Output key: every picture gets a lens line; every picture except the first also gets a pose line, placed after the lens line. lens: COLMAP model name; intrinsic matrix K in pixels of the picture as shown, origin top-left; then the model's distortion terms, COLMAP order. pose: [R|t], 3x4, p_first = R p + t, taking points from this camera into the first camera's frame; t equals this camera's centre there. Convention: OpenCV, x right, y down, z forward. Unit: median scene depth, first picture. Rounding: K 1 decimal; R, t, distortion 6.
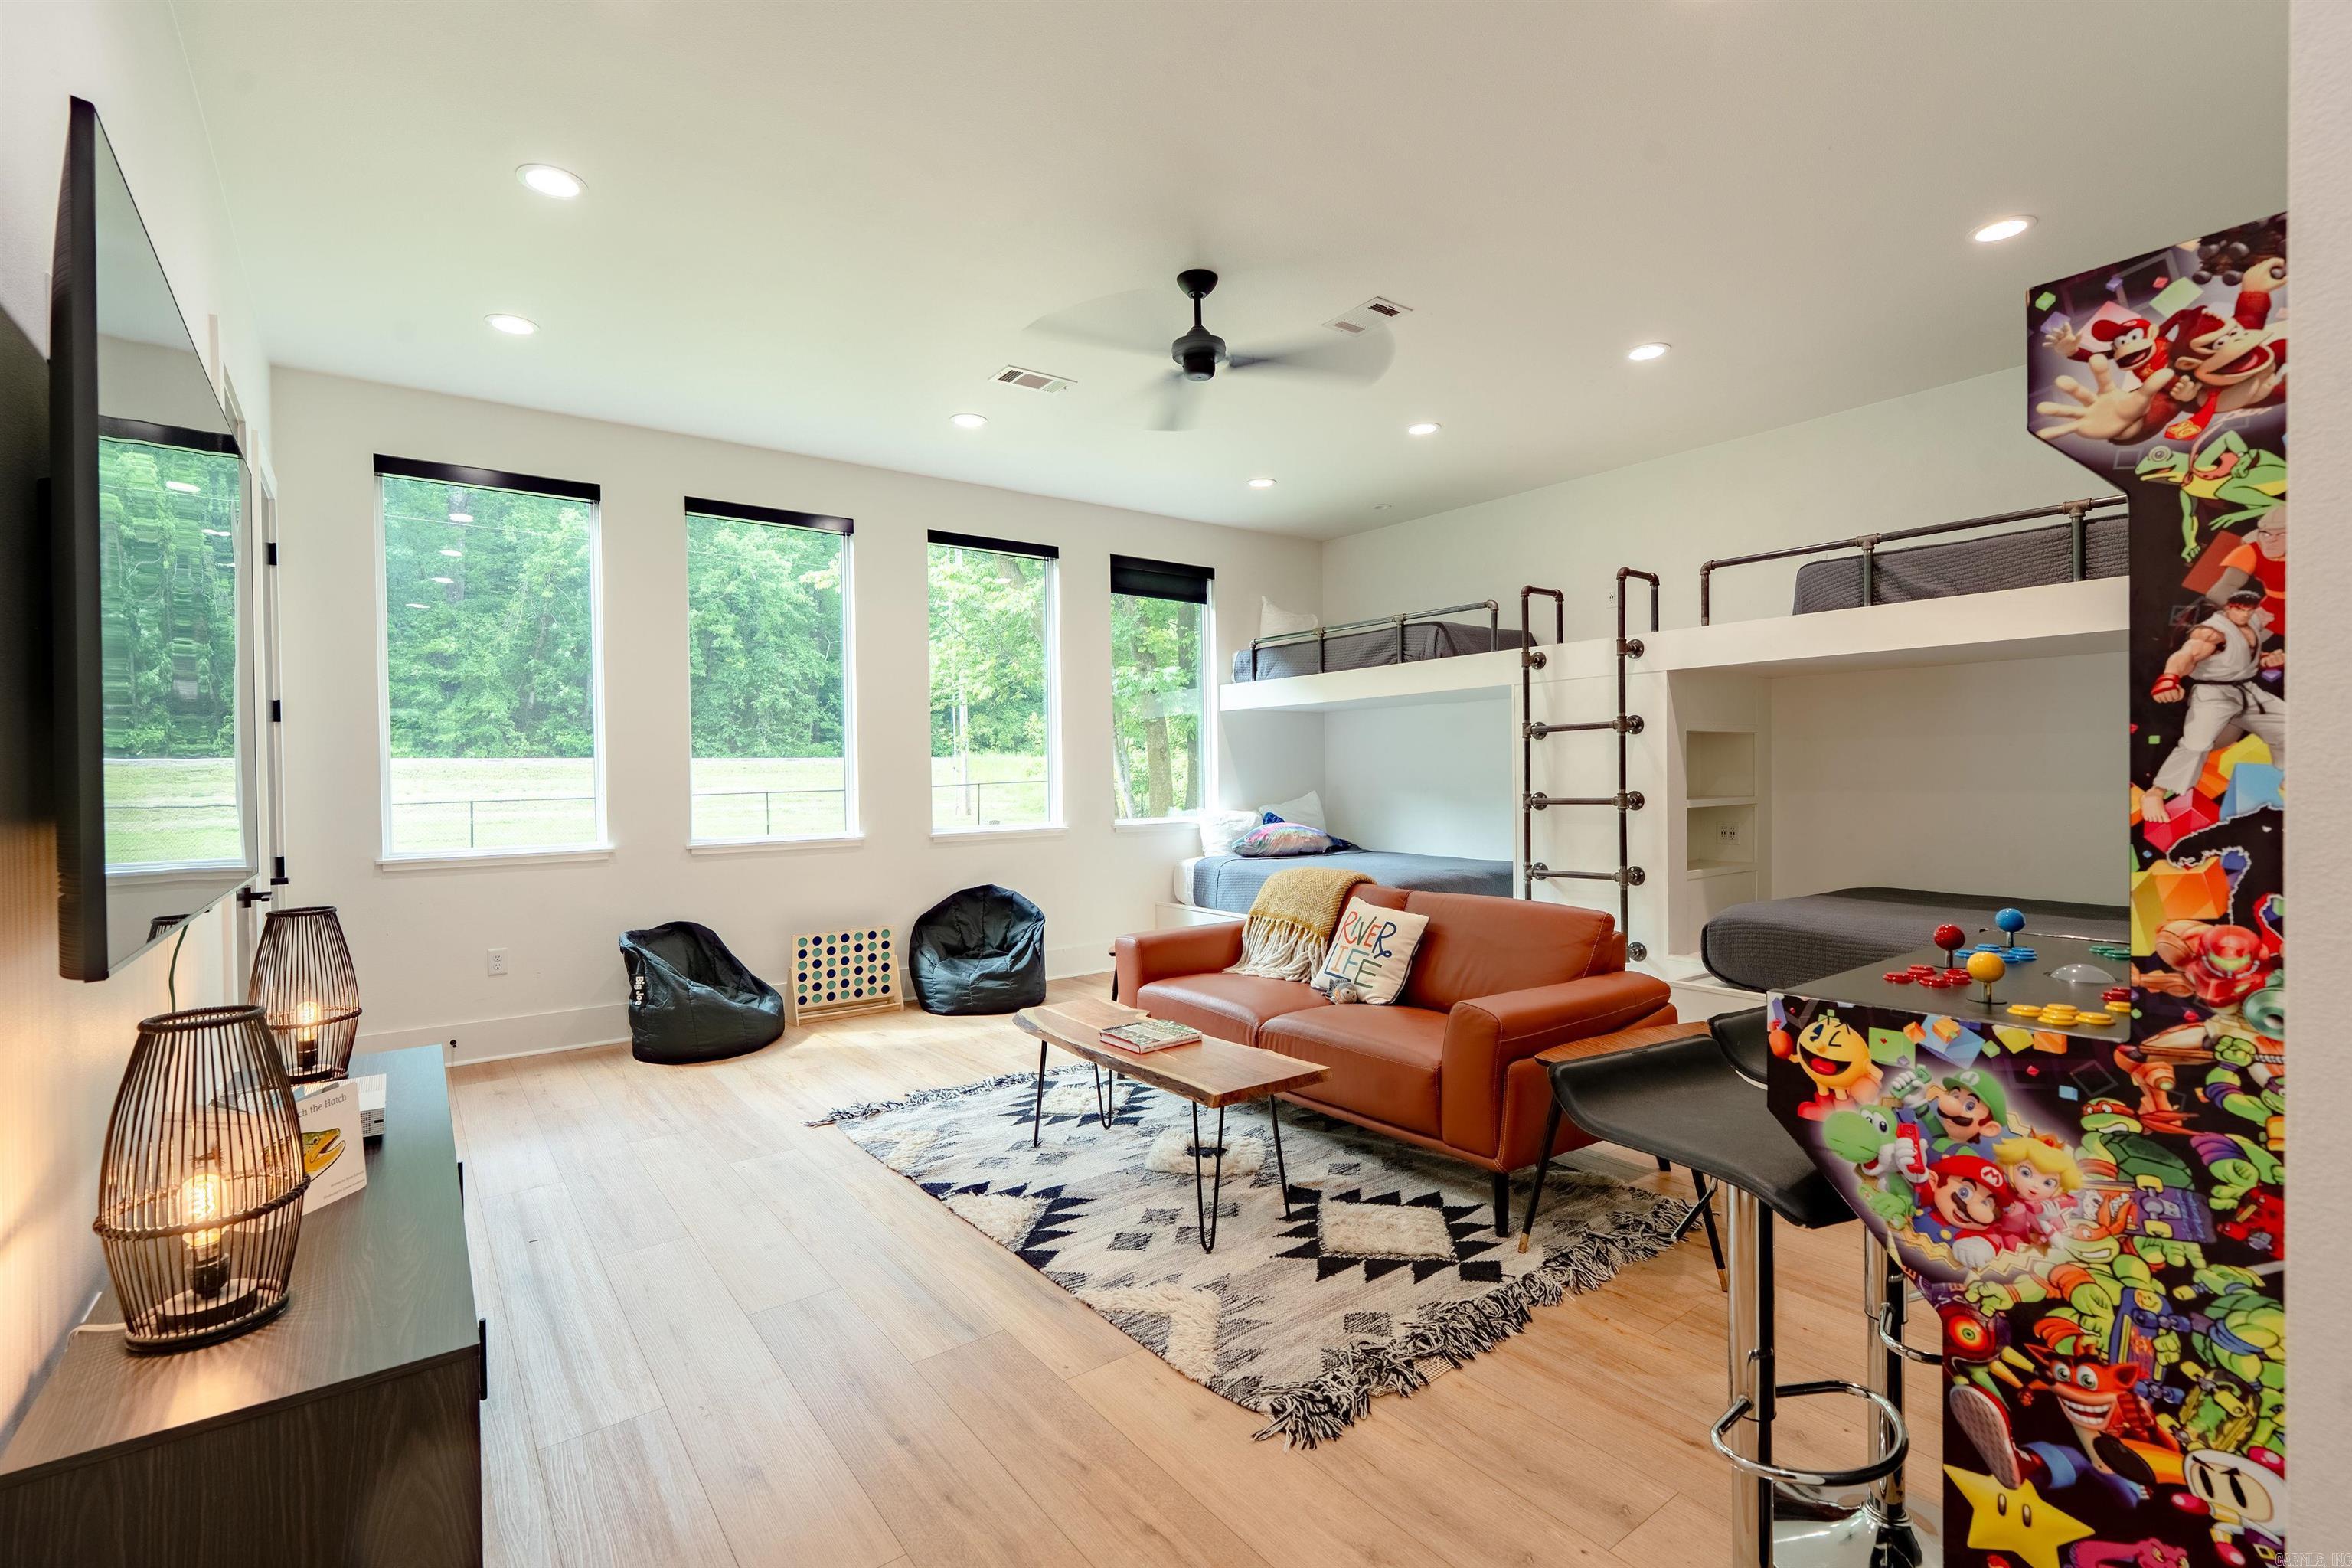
lens RADIAL K [[1059.3, 0, 1185.0], [0, 1059.3, 792.6], [0, 0, 1]] dist [-0.003220, -0.000041]
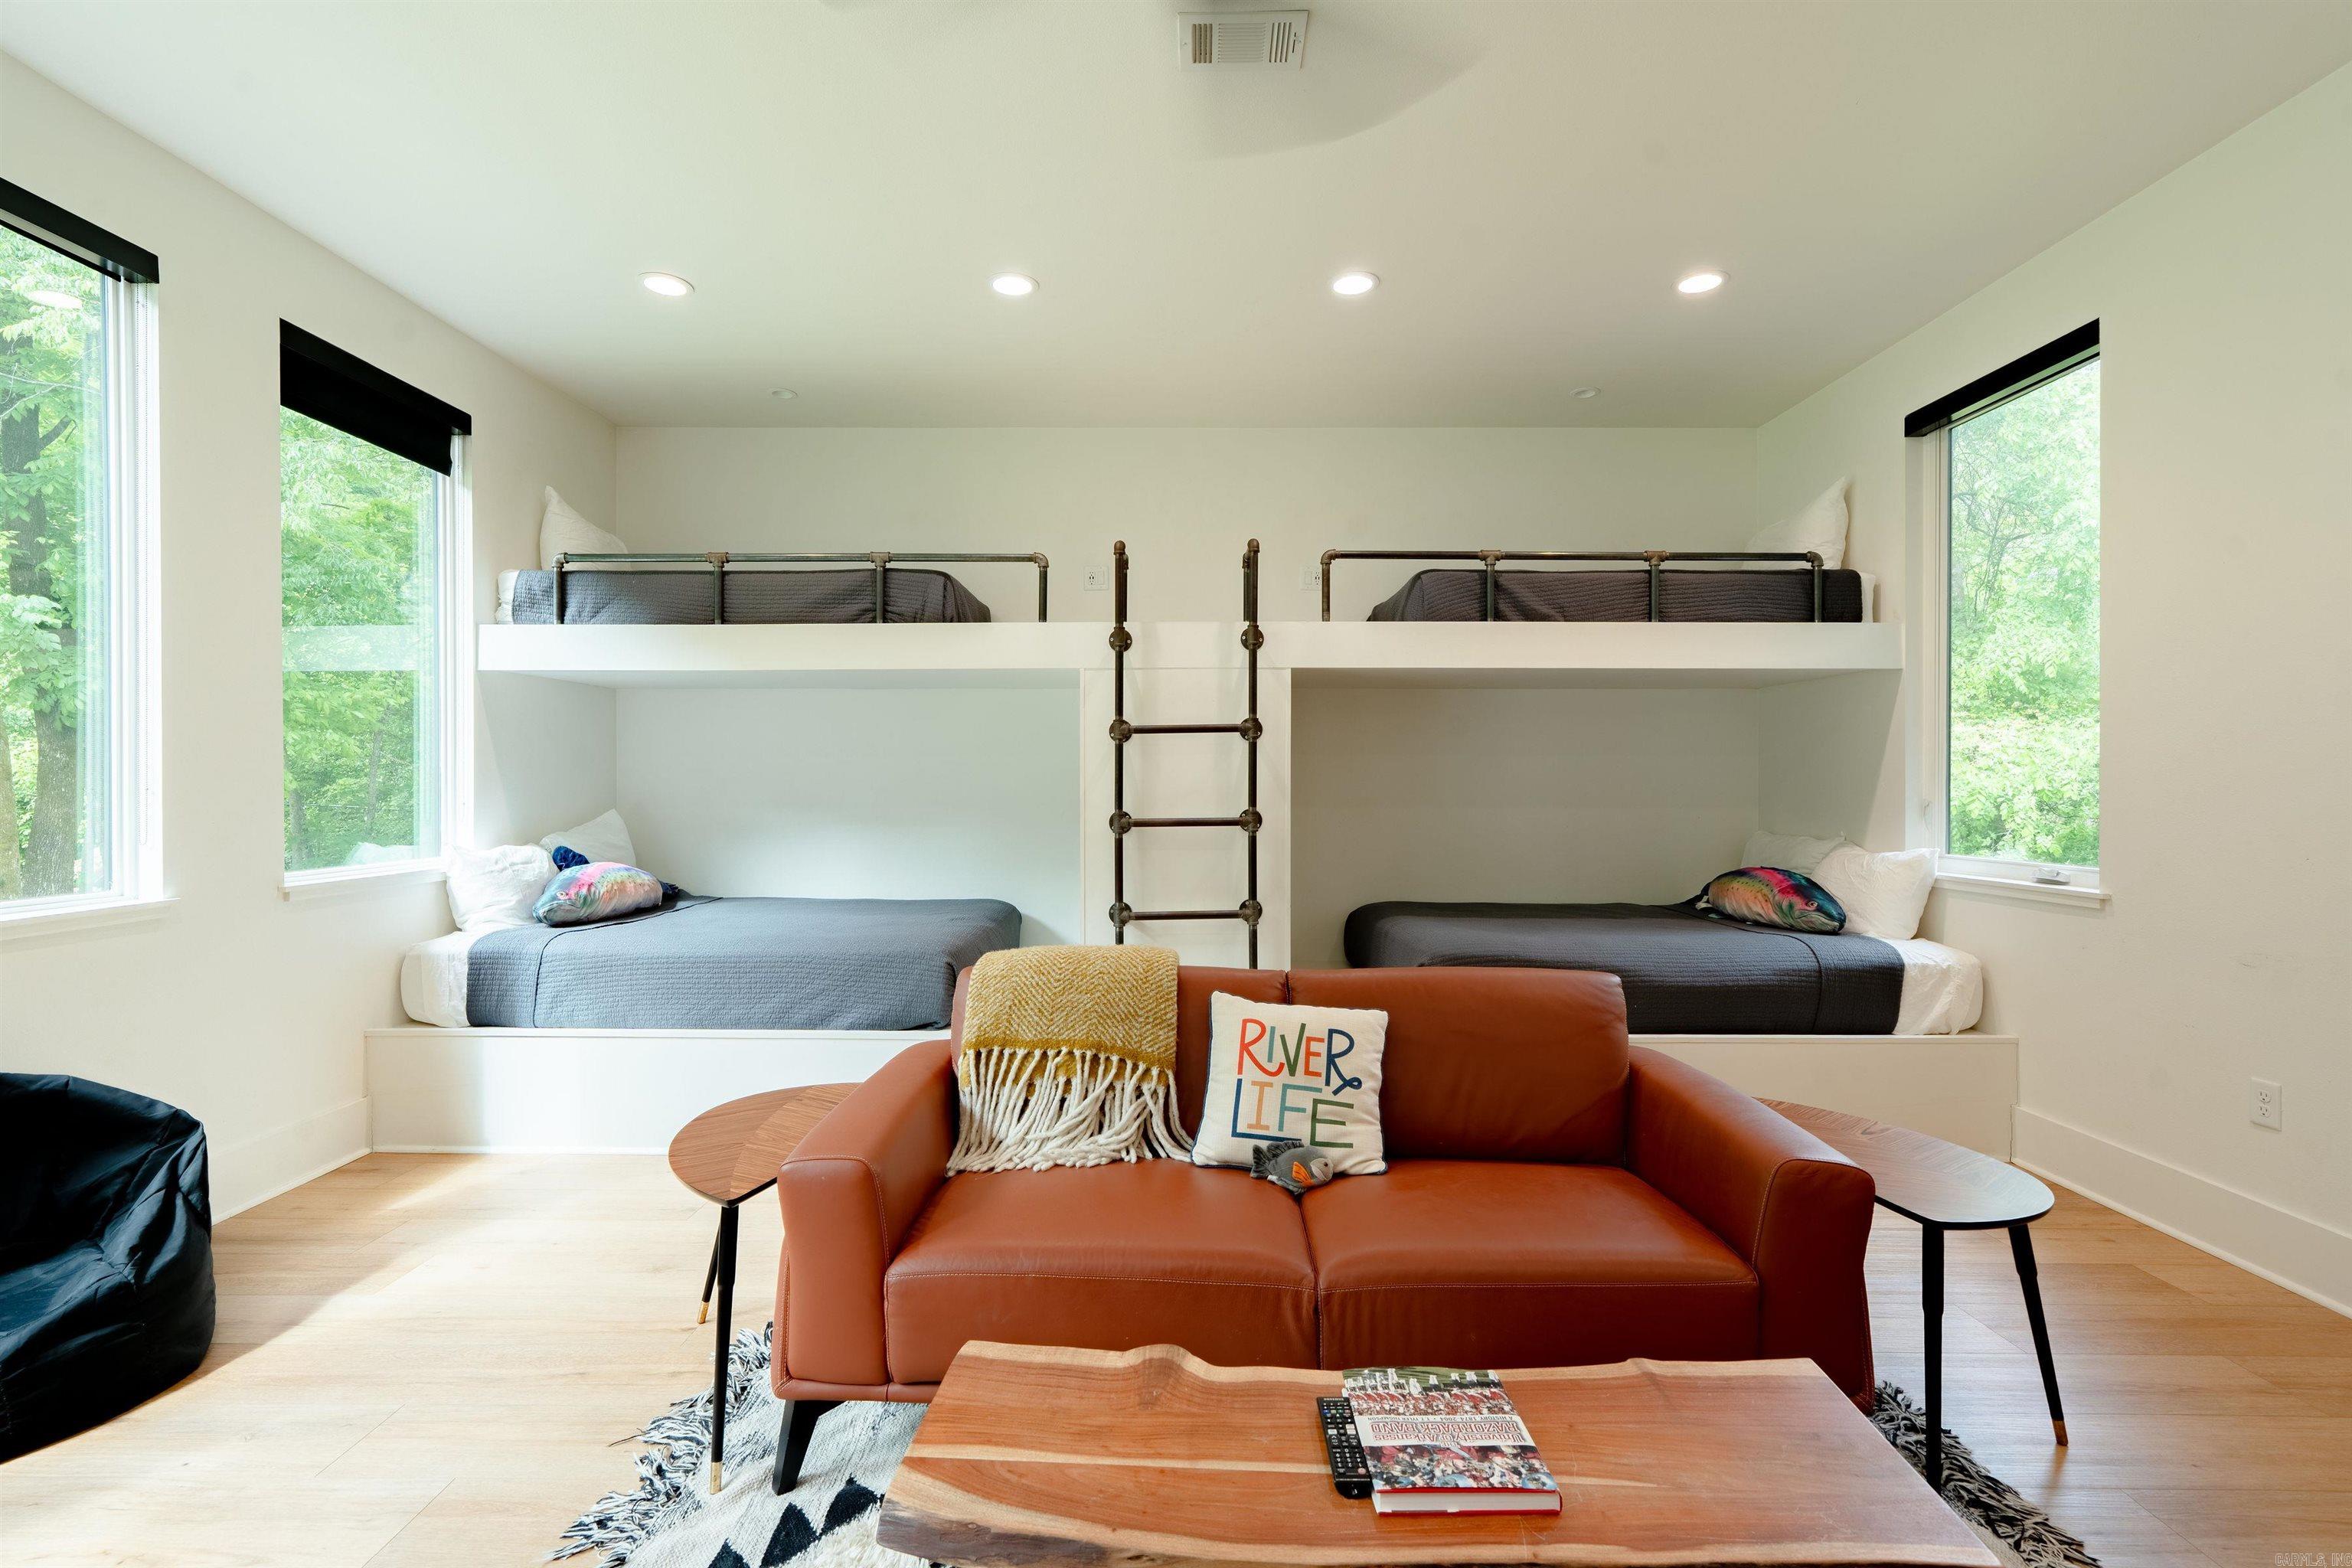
lens RADIAL K [[1059.3, 0, 1185.0], [0, 1059.3, 792.6], [0, 0, 1]] dist [-0.003220, -0.000041]
pose [[0.613333, 0.002416, 0.789821, -0.228312], [0.004888, 0.999965, -0.006854, -0.008002], [-0.789809, 0.008064, 0.613300, 0.450767]]
